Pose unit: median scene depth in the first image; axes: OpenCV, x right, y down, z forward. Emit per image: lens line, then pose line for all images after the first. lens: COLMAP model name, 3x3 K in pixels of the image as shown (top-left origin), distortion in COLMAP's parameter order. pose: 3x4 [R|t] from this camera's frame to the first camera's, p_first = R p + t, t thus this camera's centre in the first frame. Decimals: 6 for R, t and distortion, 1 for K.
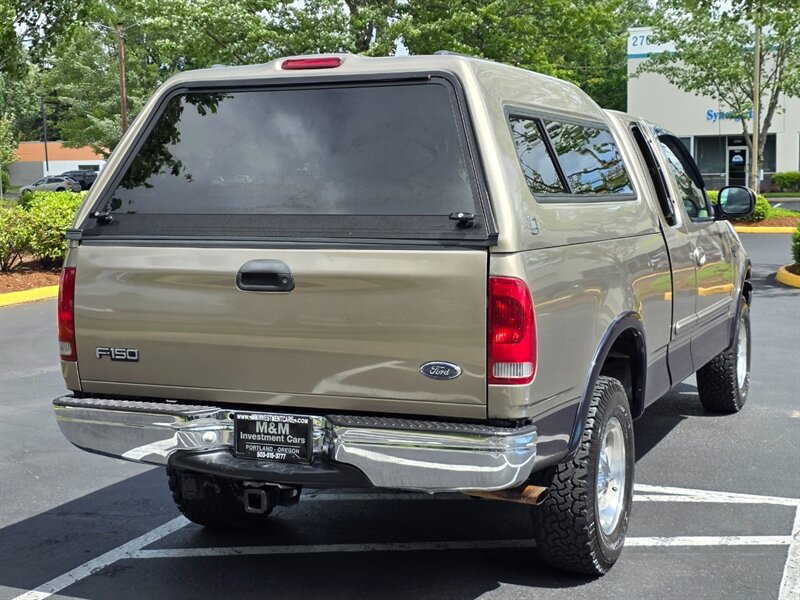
lens RADIAL K [[1194.0, 0, 430.7], [0, 1194.0, 296.8], [0, 0, 1]] dist [0.236910, -0.983922]
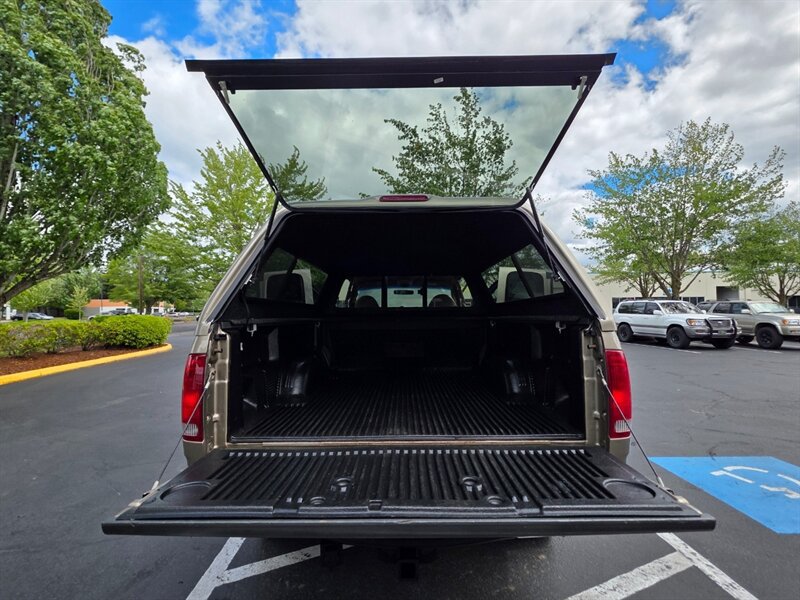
lens RADIAL K [[365.1, 0, 406.7], [0, 365.1, 302.4], [0, 0, 1]] dist [0.003757, 0.000414]
pose [[0.925594, 0.014146, 0.378253, -0.265337], [0.034727, 0.991913, -0.122073, -0.024742], [-0.376921, 0.126126, 0.917618, 0.658736]]
